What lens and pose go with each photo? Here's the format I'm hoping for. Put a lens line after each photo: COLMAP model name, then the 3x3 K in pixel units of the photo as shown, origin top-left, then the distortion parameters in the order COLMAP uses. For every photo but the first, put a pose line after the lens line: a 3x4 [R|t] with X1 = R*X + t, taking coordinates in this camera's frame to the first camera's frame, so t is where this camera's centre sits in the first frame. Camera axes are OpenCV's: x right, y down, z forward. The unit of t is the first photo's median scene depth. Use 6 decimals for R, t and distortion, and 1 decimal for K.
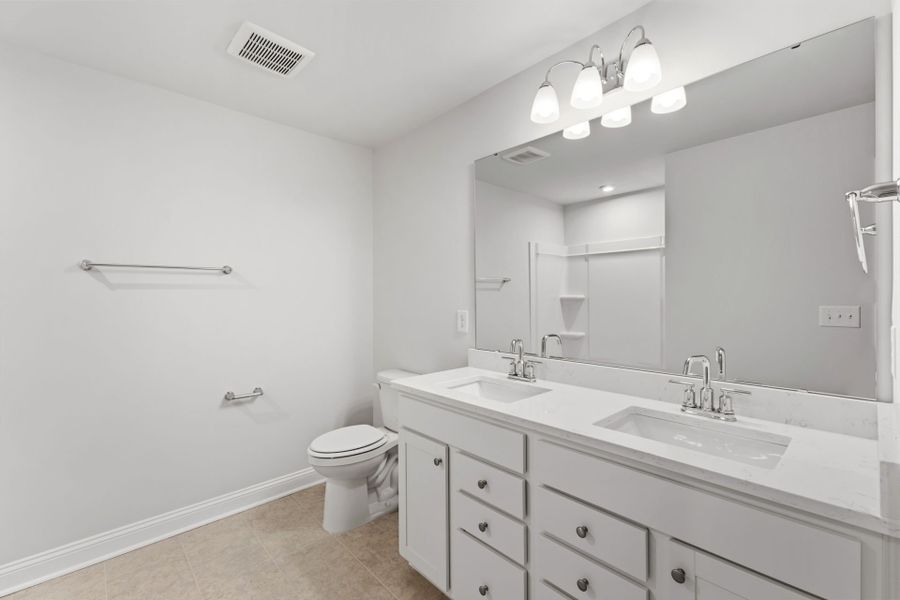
lens RADIAL K [[384.9, 0, 451.6], [0, 384.9, 299.9], [0, 0, 1]] dist [0.008031, -0.000757]
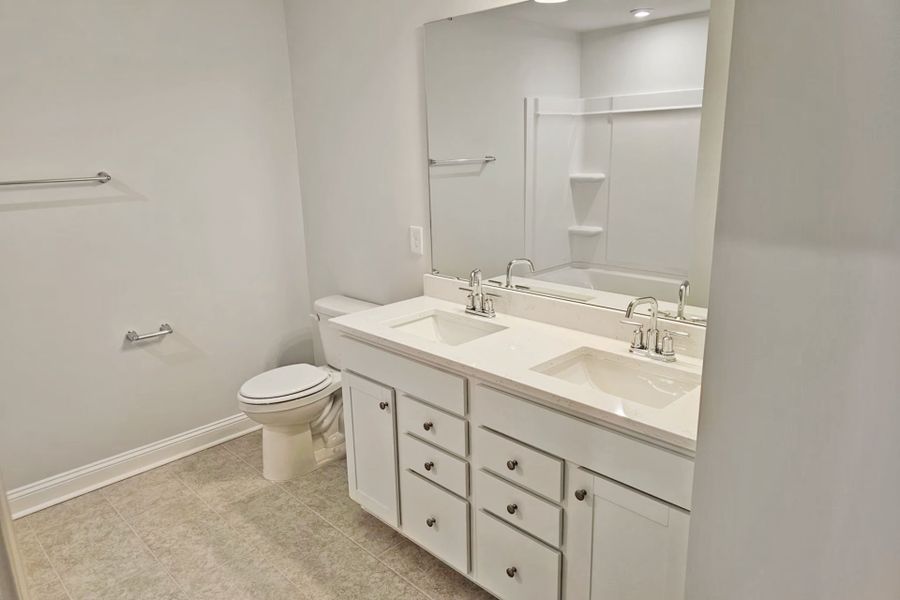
lens RADIAL K [[599.3, 0, 449.1], [0, 599.3, 302.8], [0, 0, 1]] dist [0.068134, -0.063241]
pose [[0.999440, -0.023266, 0.024034, 0.076027], [0.016746, 0.969983, 0.242596, -0.141412], [-0.028956, -0.242058, 0.969830, -0.291856]]
